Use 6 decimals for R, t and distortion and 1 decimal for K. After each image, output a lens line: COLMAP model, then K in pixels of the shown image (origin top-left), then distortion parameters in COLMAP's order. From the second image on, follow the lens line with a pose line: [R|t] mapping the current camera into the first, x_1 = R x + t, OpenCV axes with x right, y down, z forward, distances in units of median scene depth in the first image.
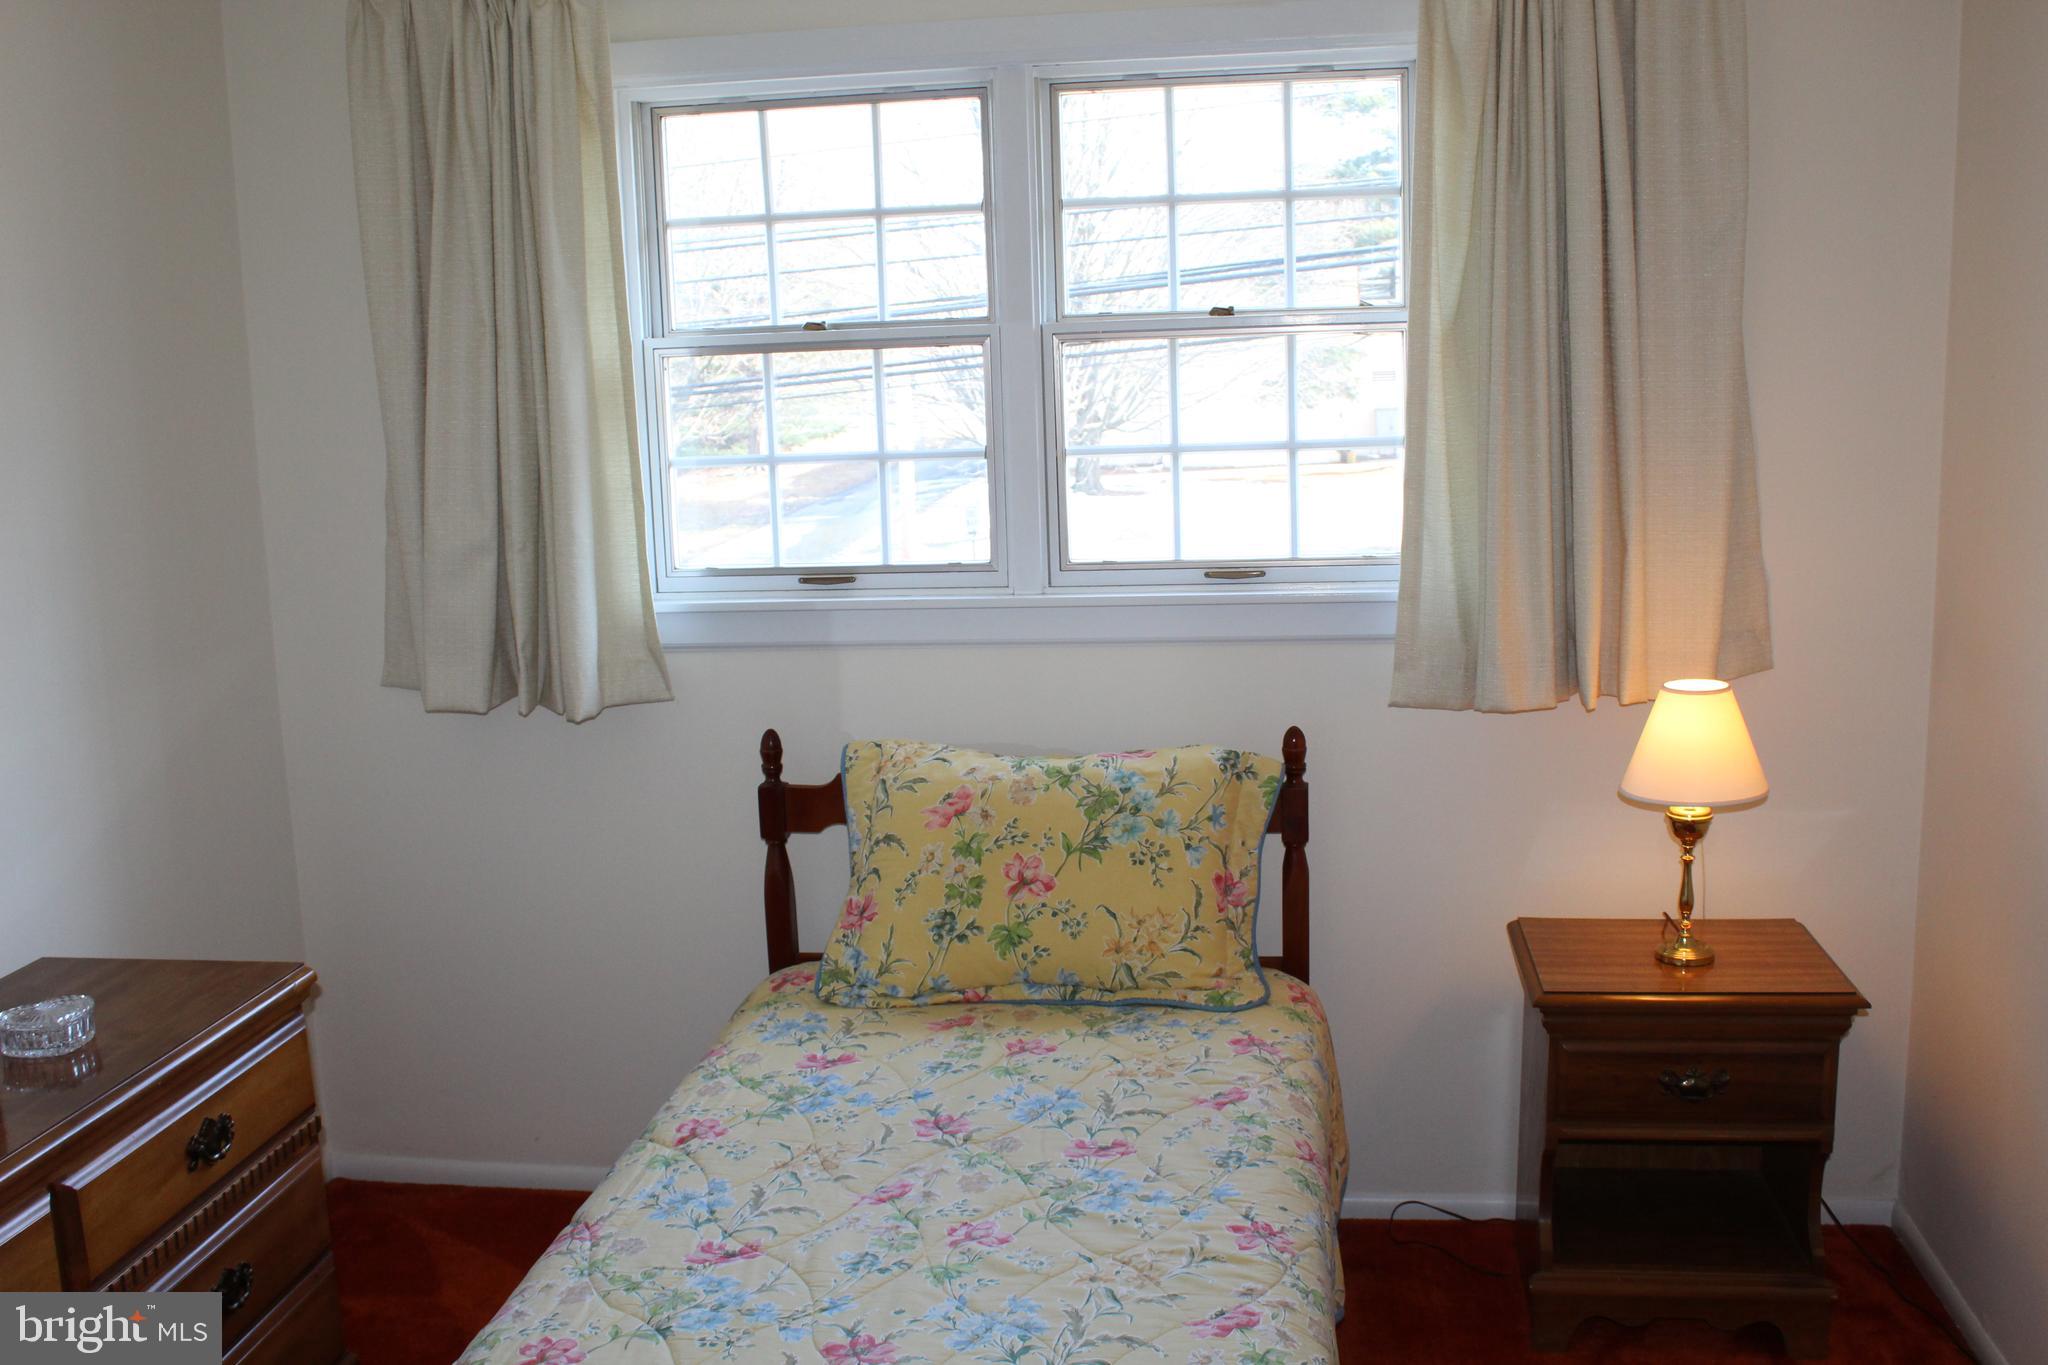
lens RADIAL K [[2048.8, 0, 1024.0], [0, 2048.8, 682.5], [0, 0, 1]] dist [-0.173233, 0.350449]
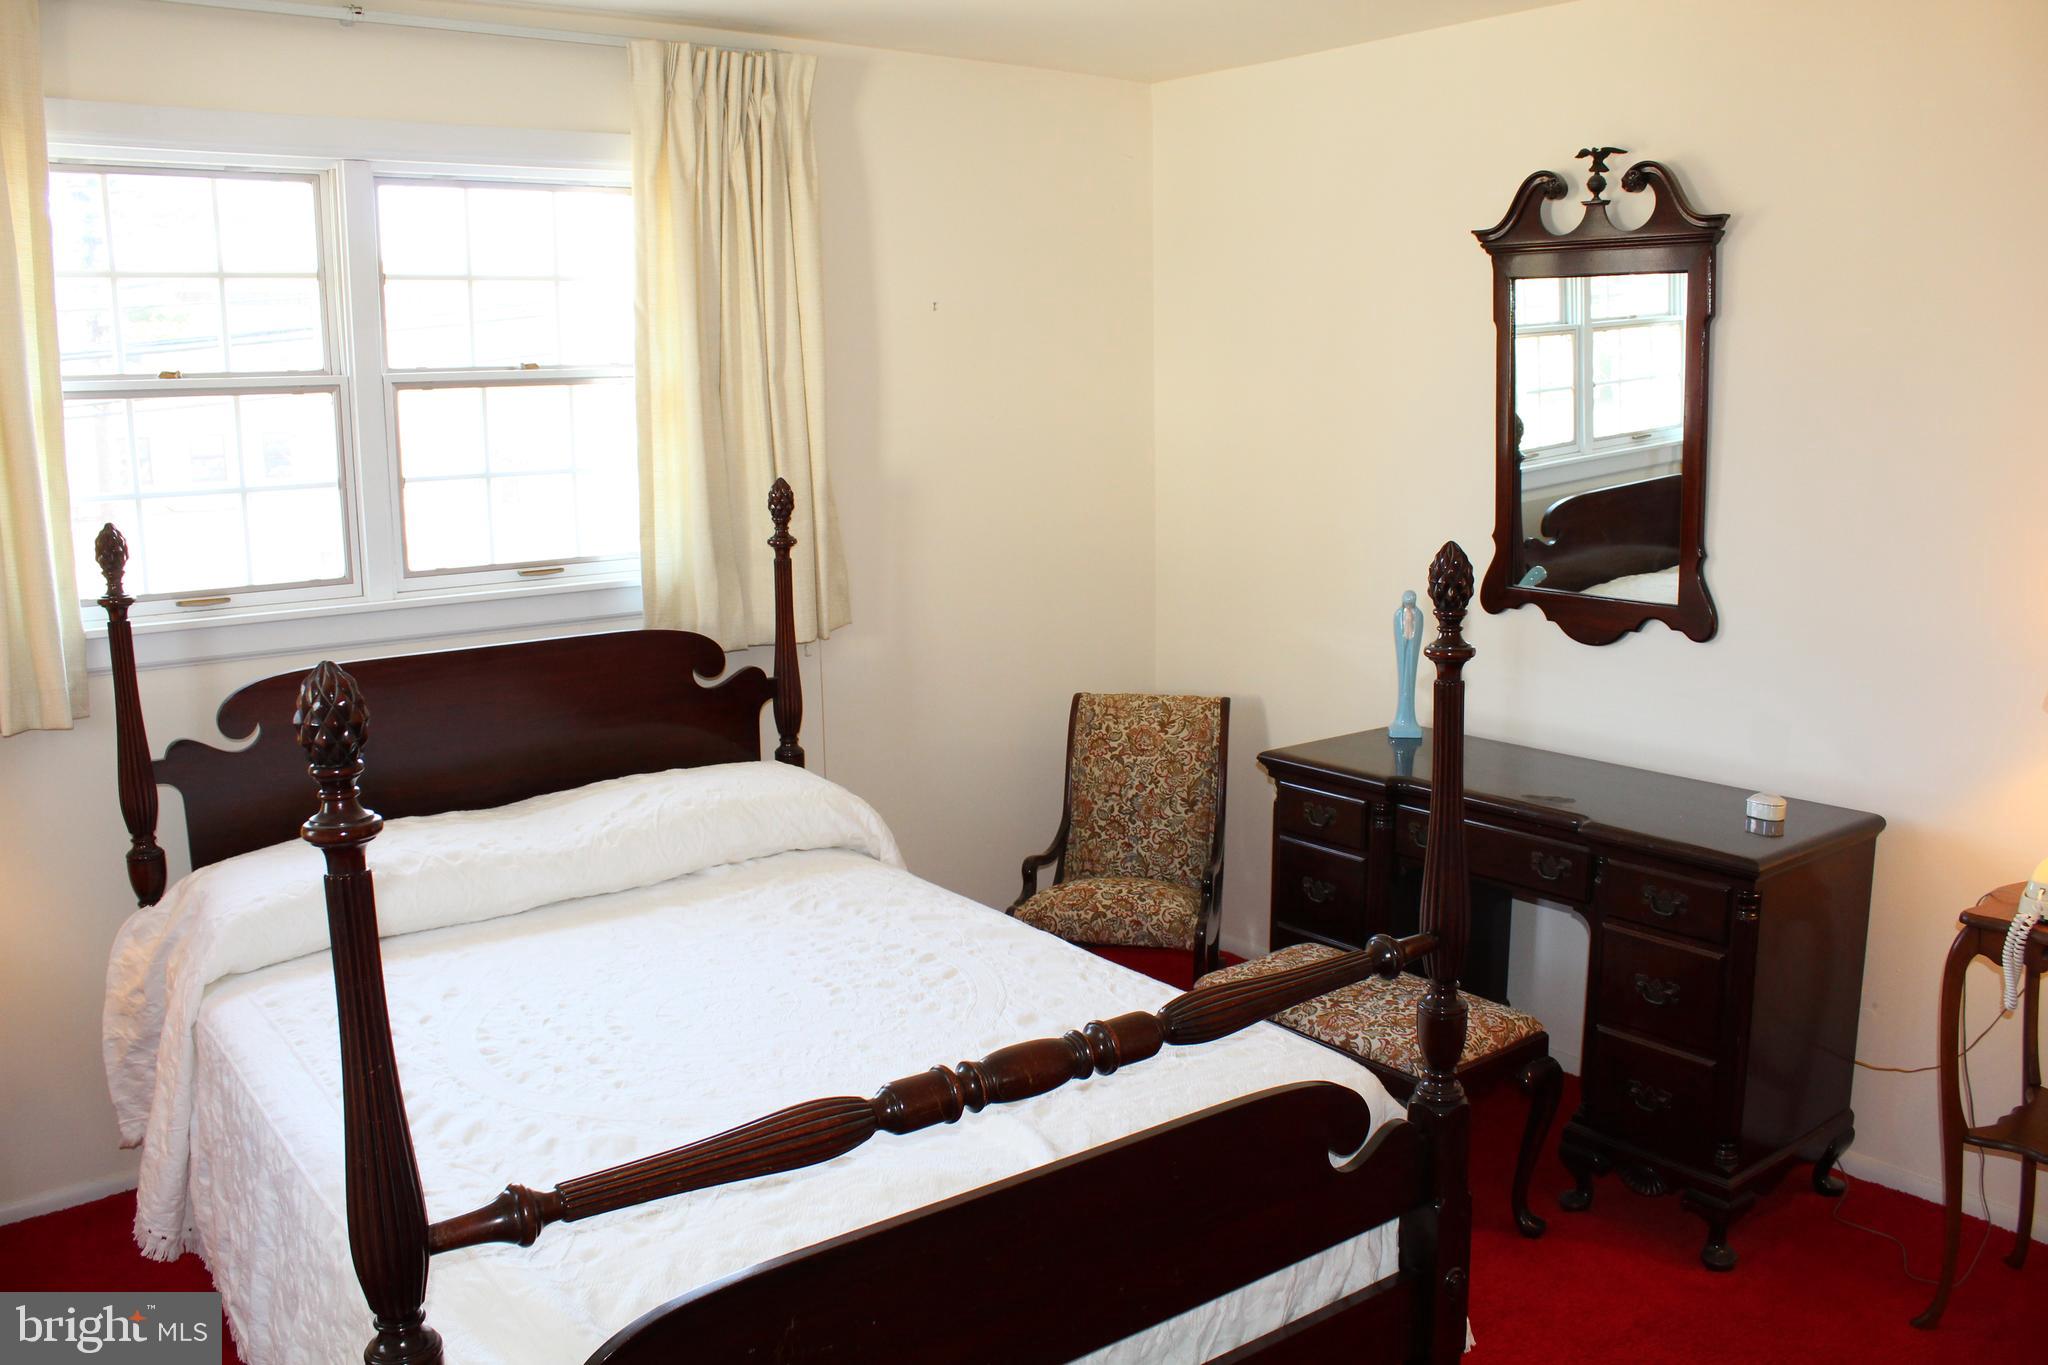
lens RADIAL K [[1681.5, 0, 1024.0], [0, 1681.5, 682.5], [0, 0, 1]] dist [-0.169578, 0.132168]
pose [[0.699294, -0.103614, 0.707285, -0.424080], [0.106574, 0.993493, 0.040172, 0.006546], [-0.706845, 0.047286, 0.705786, 0.054578]]
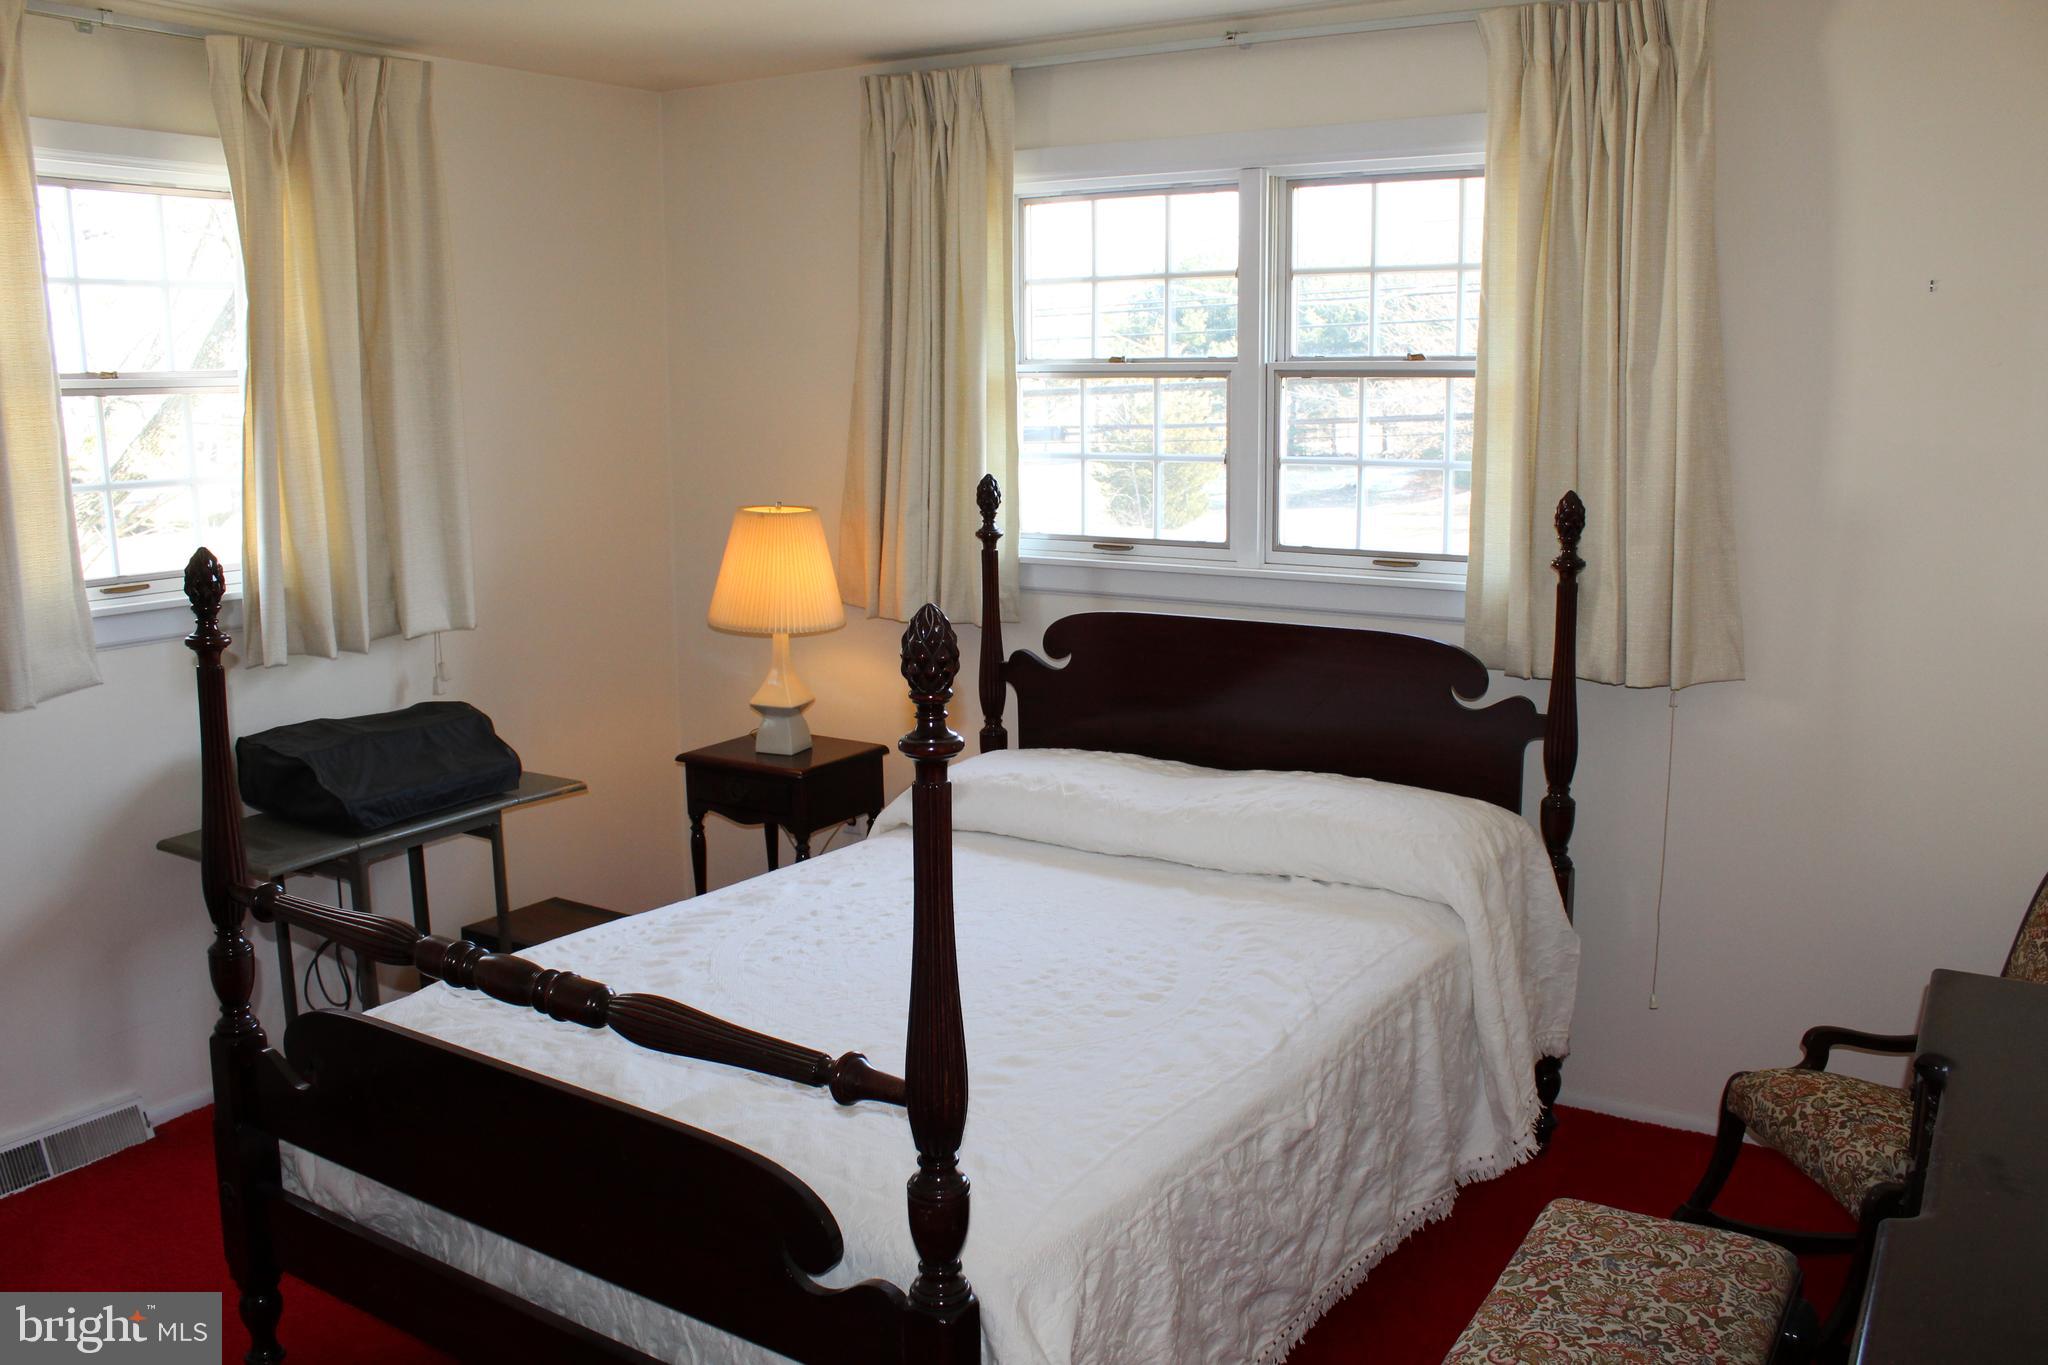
lens RADIAL K [[1681.5, 0, 1024.0], [0, 1681.5, 682.5], [0, 0, 1]] dist [-0.169578, 0.132168]
pose [[0.914622, 0.096000, -0.392746, 0.302998], [-0.086545, 0.995372, 0.041758, -0.002021], [0.394938, -0.004203, 0.918698, -0.050178]]
